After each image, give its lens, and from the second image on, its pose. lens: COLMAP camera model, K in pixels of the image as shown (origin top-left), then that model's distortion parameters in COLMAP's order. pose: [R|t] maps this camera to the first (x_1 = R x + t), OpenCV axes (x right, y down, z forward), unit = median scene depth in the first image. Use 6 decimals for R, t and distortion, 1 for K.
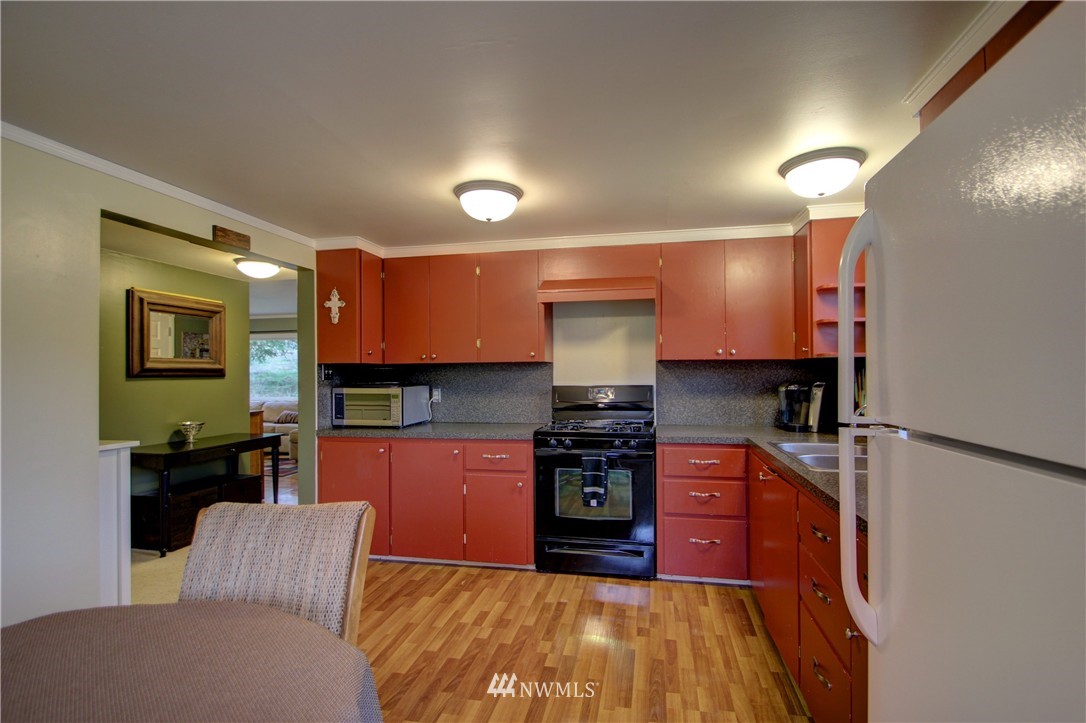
lens RADIAL K [[505.3, 0, 540.2], [0, 505.3, 364.6], [0, 0, 1]] dist [0.006207, -0.010791]
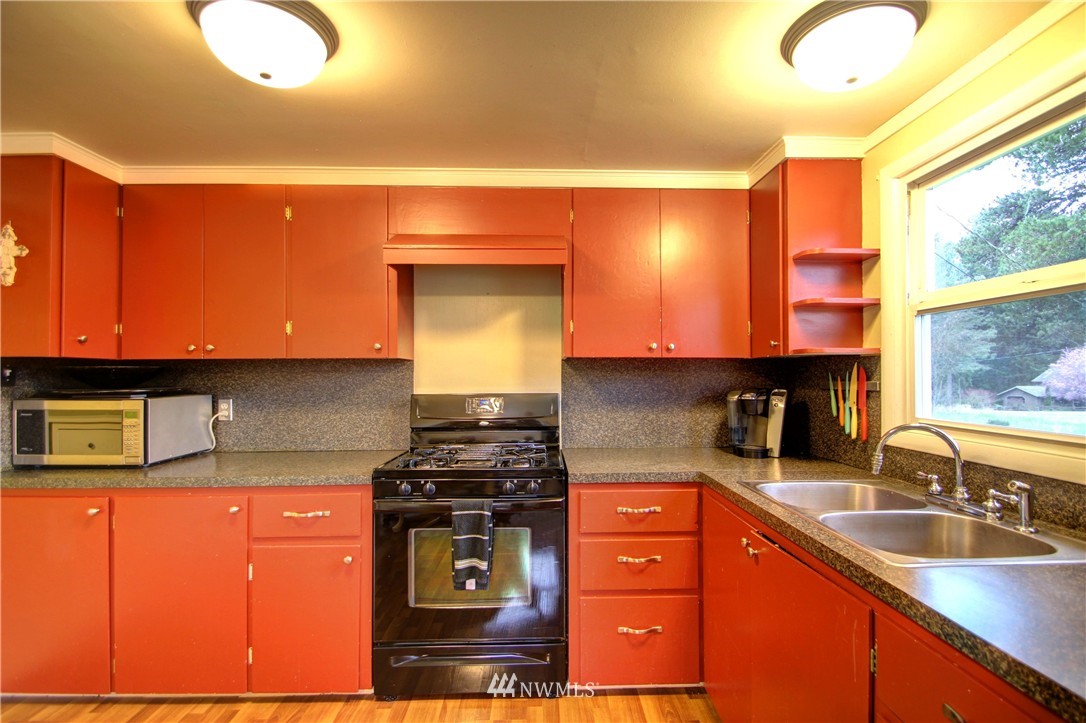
lens RADIAL K [[505.3, 0, 564.4], [0, 505.3, 373.8], [0, 0, 1]] dist [0.006207, -0.010791]
pose [[0.961852, 0.004910, 0.273525, 0.041666], [-0.008063, 0.999913, 0.010405, 0.006419], [-0.273450, -0.012213, 0.961809, 0.345549]]
